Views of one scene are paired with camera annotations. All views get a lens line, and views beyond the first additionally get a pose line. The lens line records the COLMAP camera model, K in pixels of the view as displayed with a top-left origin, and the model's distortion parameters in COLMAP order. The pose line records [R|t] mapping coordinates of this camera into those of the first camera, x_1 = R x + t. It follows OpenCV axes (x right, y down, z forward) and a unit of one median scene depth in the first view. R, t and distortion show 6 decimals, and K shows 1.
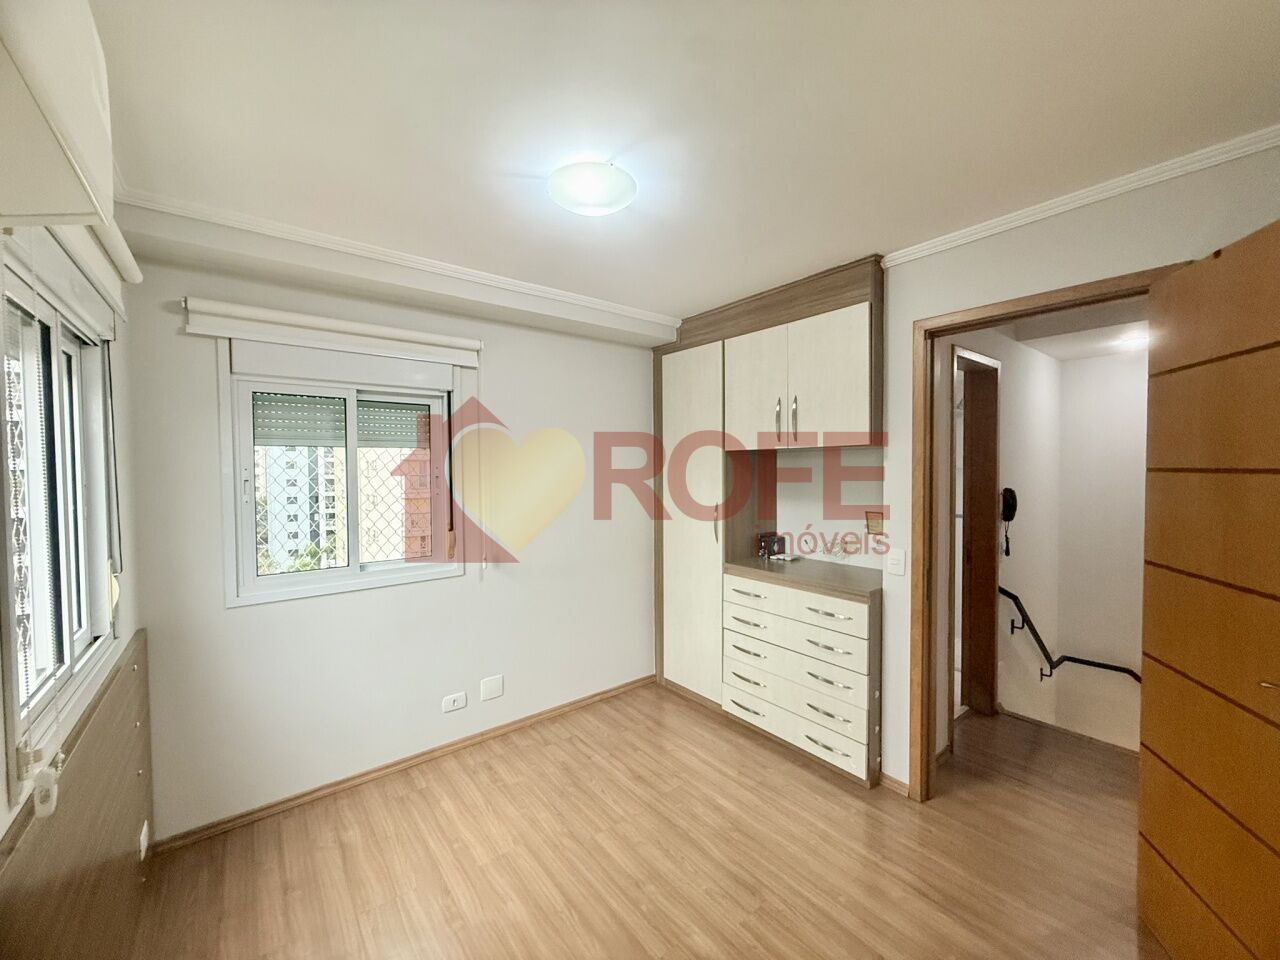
lens RADIAL K [[513.5, 0, 618.8], [0, 513.5, 482.3], [0, 0, 1]] dist [0.003105, 0.000218]
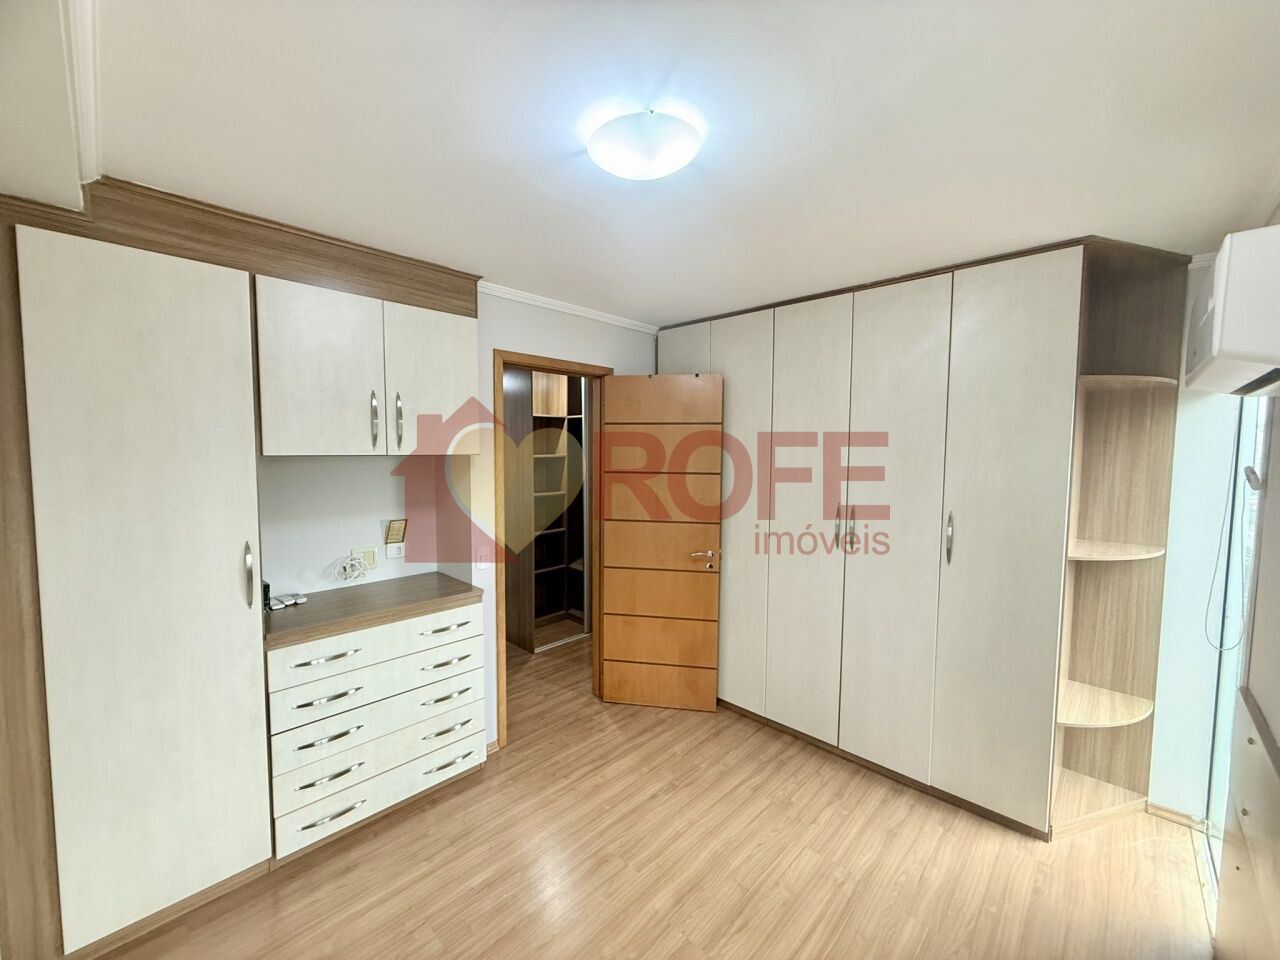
lens RADIAL K [[513.5, 0, 651.2], [0, 513.5, 485.6], [0, 0, 1]] dist [0.003105, 0.000218]
pose [[-0.180721, -0.066884, 0.981258, -0.573498], [0.026694, 0.996984, 0.072872, -0.068742], [-0.983172, 0.039363, -0.178390, 0.765355]]
